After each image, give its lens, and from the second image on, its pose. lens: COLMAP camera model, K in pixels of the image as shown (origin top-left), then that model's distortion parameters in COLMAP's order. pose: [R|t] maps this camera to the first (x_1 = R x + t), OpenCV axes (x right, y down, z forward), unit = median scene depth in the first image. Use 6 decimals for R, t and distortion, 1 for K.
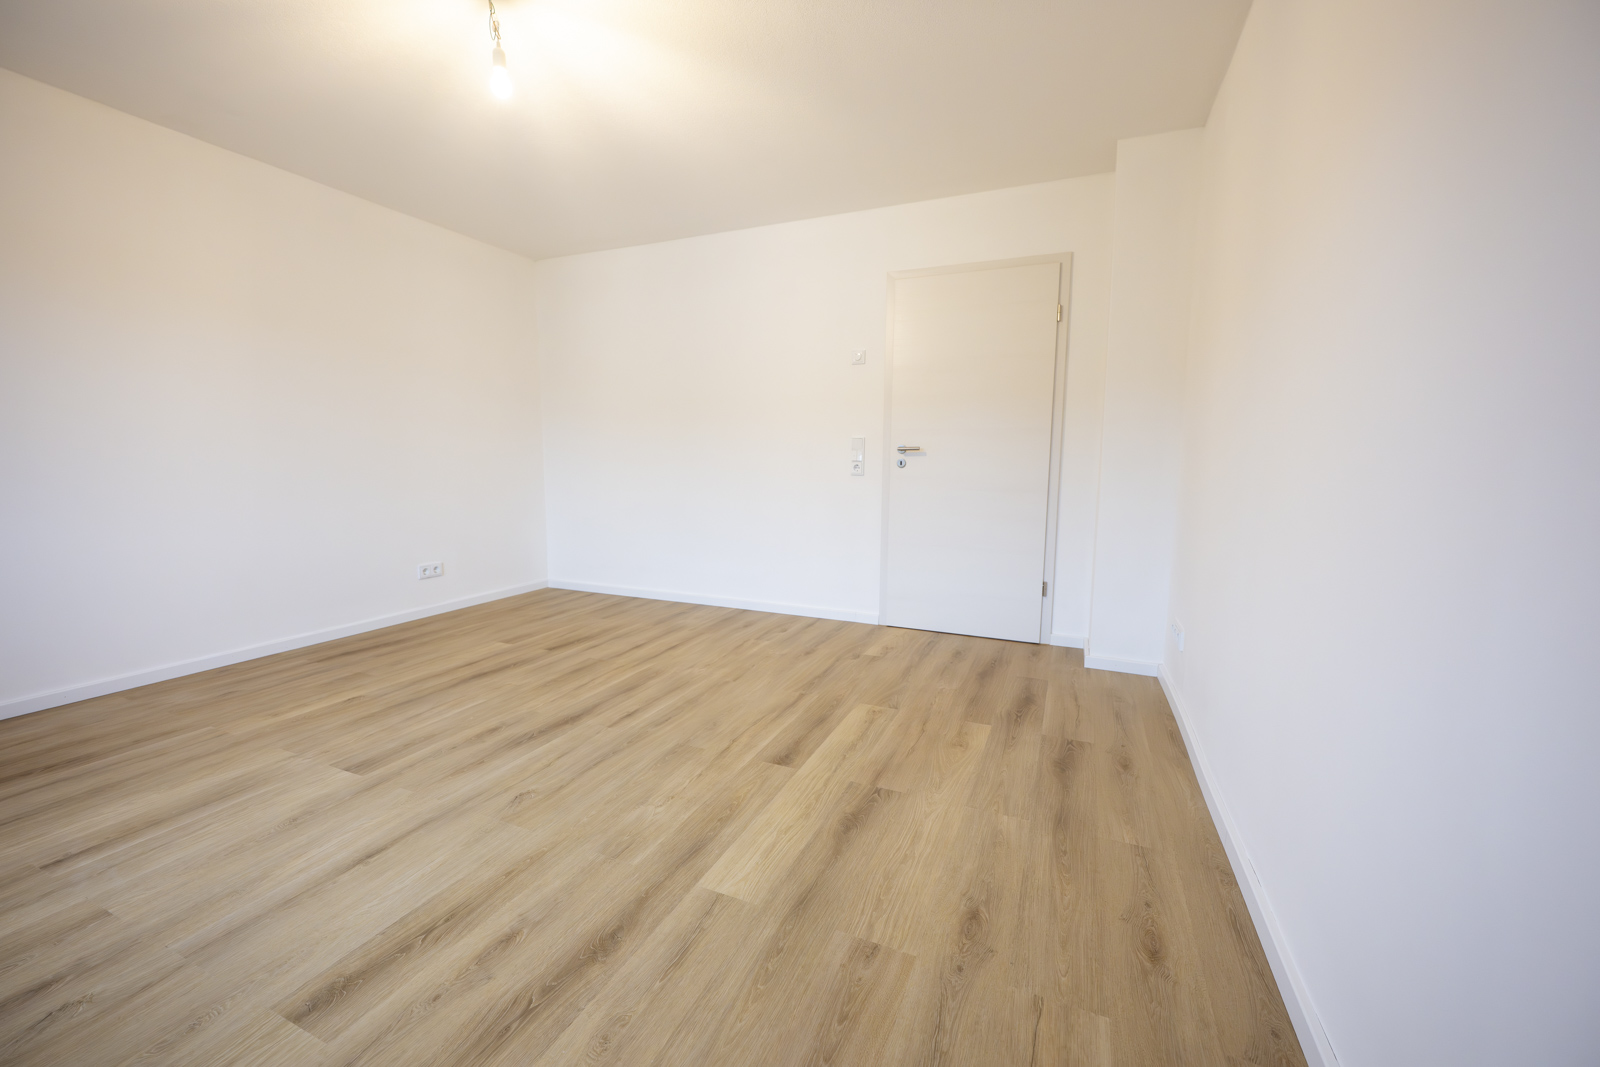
lens RADIAL K [[637.4, 0, 801.7], [0, 637.4, 526.0], [0, 0, 1]] dist [0.000659, 0.000277]
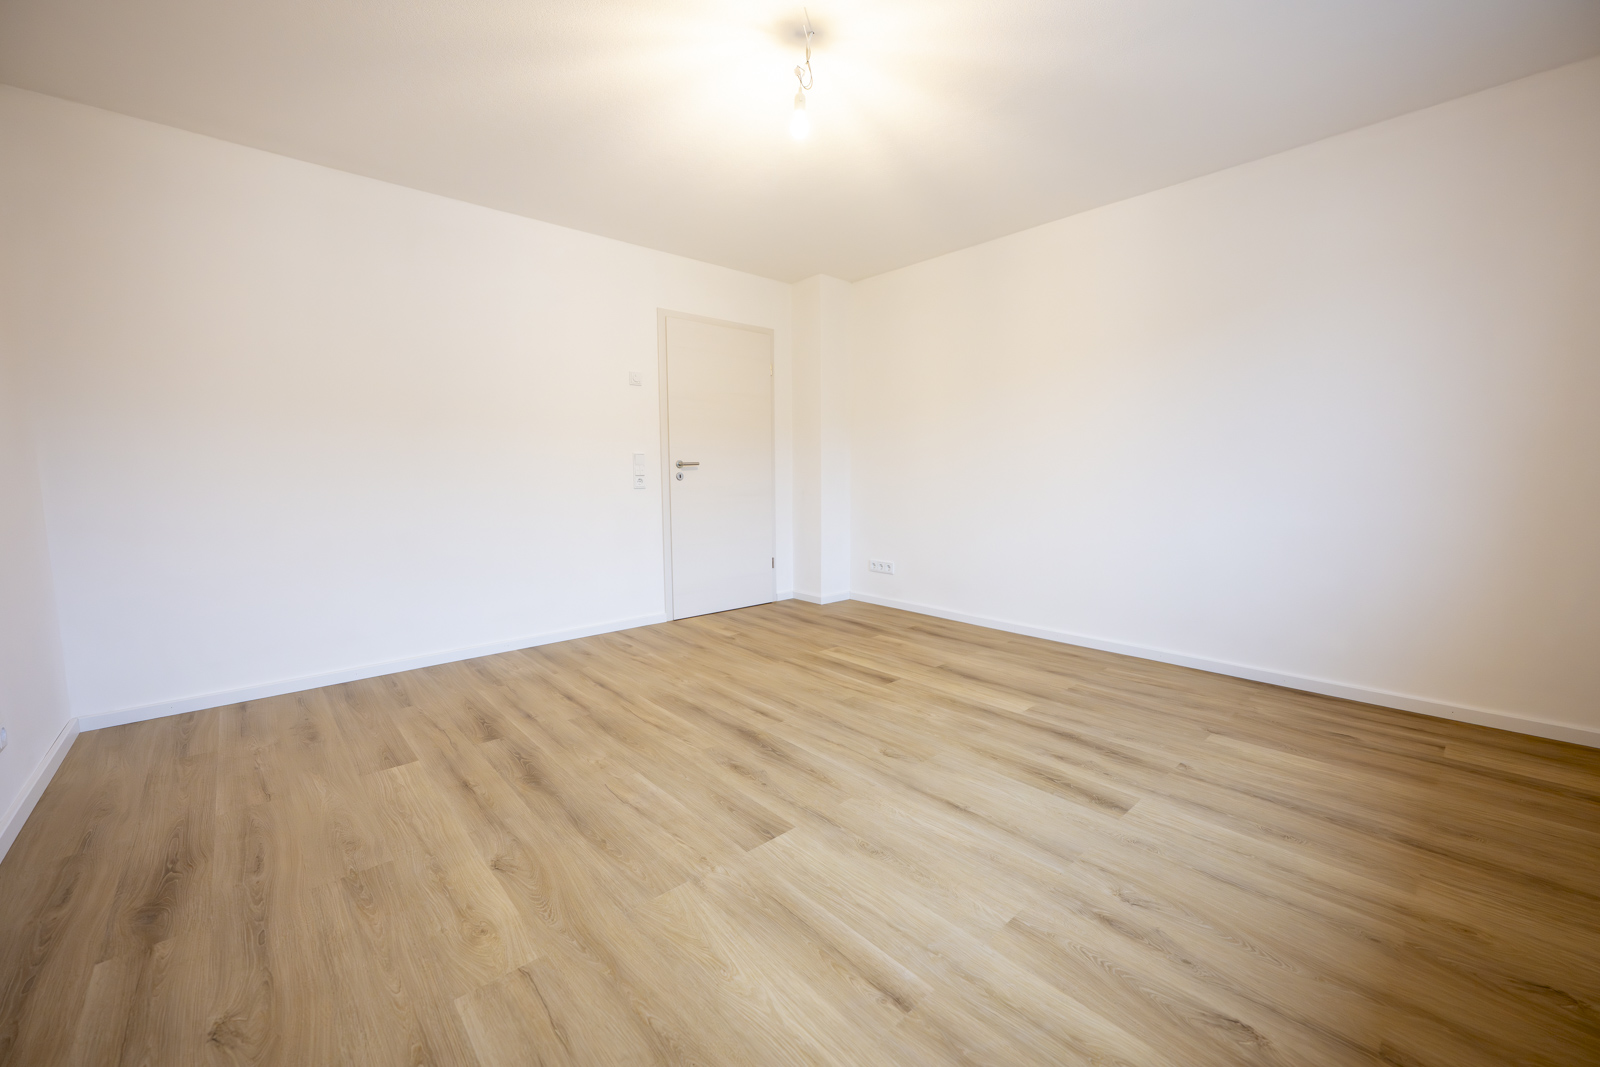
lens RADIAL K [[645.0, 0, 798.1], [0, 645.0, 530.5], [0, 0, 1]] dist [-0.001216, 0.000058]
pose [[0.399857, -0.093462, 0.911800, -1.198725], [0.109399, 0.992543, 0.053763, -0.057899], [-0.910025, 0.078252, 0.407100, 0.481979]]
